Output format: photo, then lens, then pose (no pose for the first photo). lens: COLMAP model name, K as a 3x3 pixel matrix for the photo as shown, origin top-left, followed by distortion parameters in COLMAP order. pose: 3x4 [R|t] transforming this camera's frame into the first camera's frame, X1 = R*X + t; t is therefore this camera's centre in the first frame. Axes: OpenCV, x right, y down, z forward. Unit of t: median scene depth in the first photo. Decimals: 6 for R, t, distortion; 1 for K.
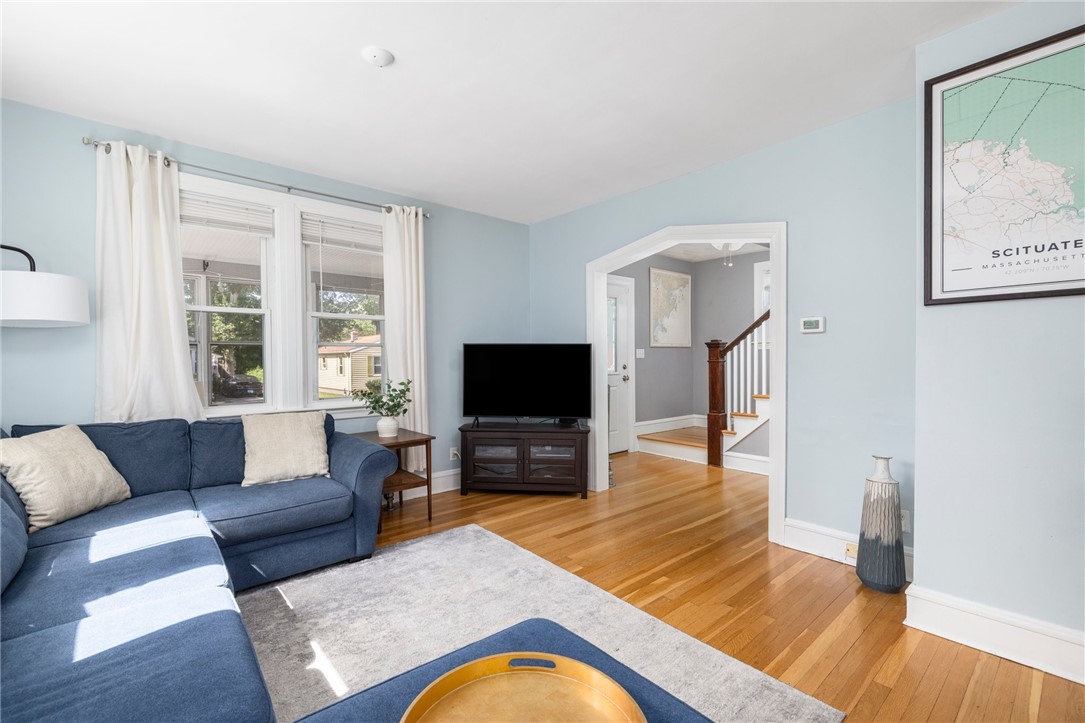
lens RADIAL K [[461.7, 0, 532.5], [0, 461.7, 367.7], [0, 0, 1]] dist [0.002184, 0.000164]
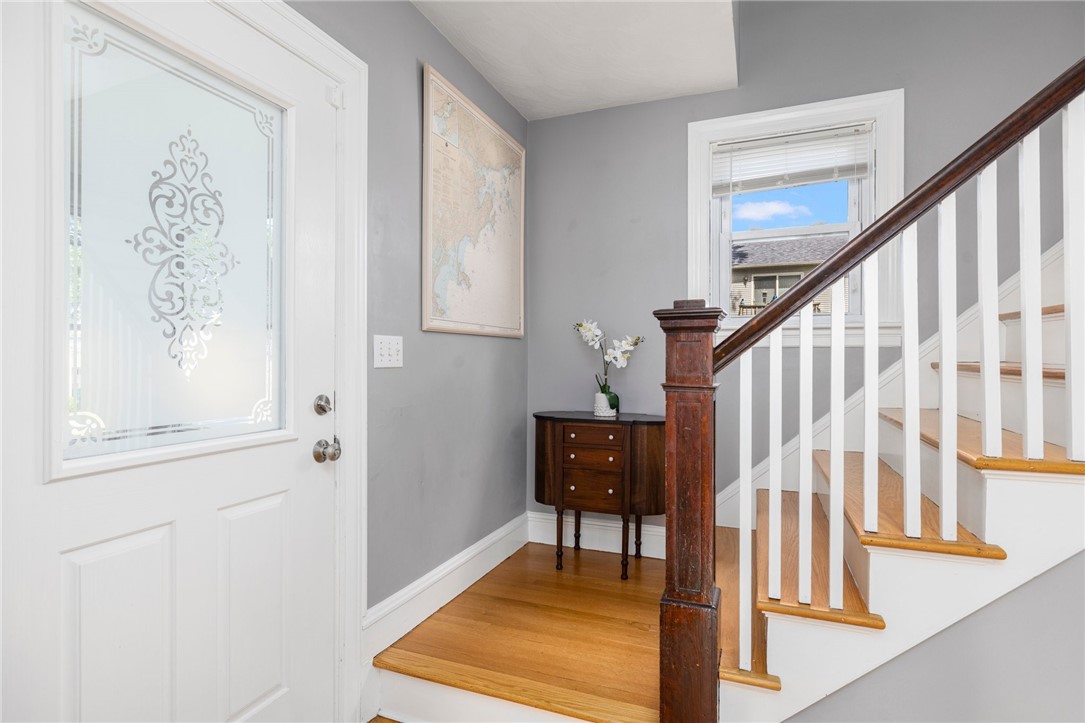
lens RADIAL K [[561.4, 0, 542.7], [0, 561.4, 354.1], [0, 0, 1]] dist [0.000065, 0.000020]
pose [[0.884484, 0.013984, 0.466361, 0.264110], [-0.001121, 0.999612, -0.027848, -0.032820], [-0.466569, 0.024108, 0.884156, 1.099424]]
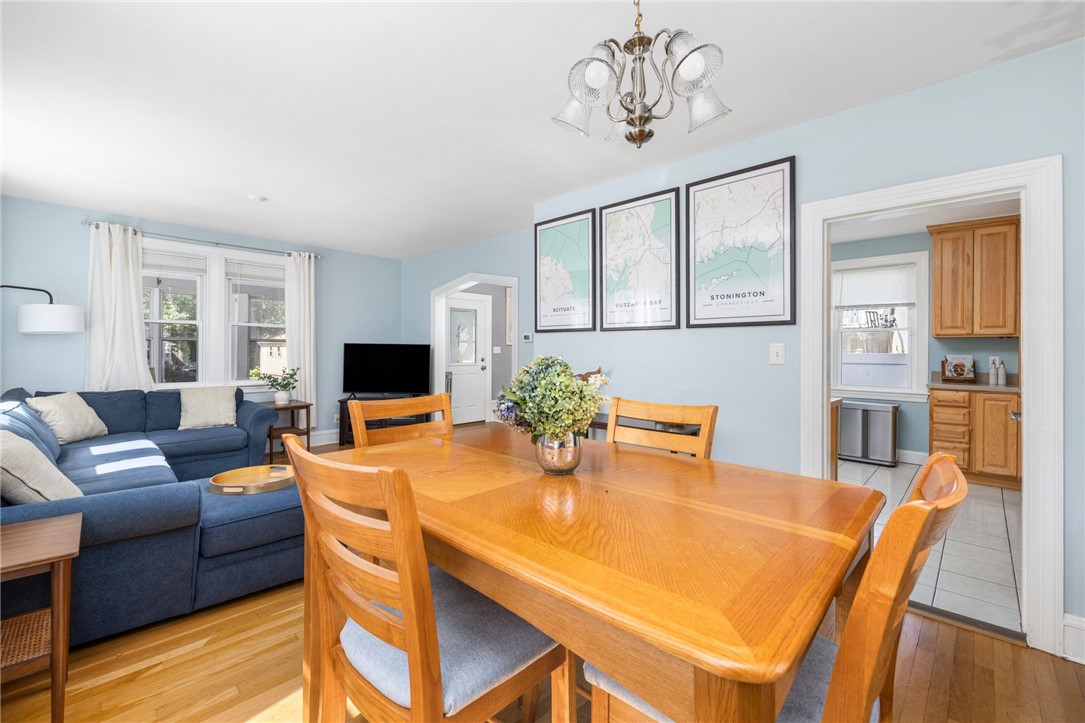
lens RADIAL K [[461.7, 0, 547.8], [0, 461.7, 350.2], [0, 0, 1]] dist [0.002184, 0.000164]
pose [[0.996381, 0.011703, 0.084192, 0.446626], [-0.010295, 0.999800, -0.017134, -0.013774], [-0.084376, 0.016205, 0.996302, -0.626099]]
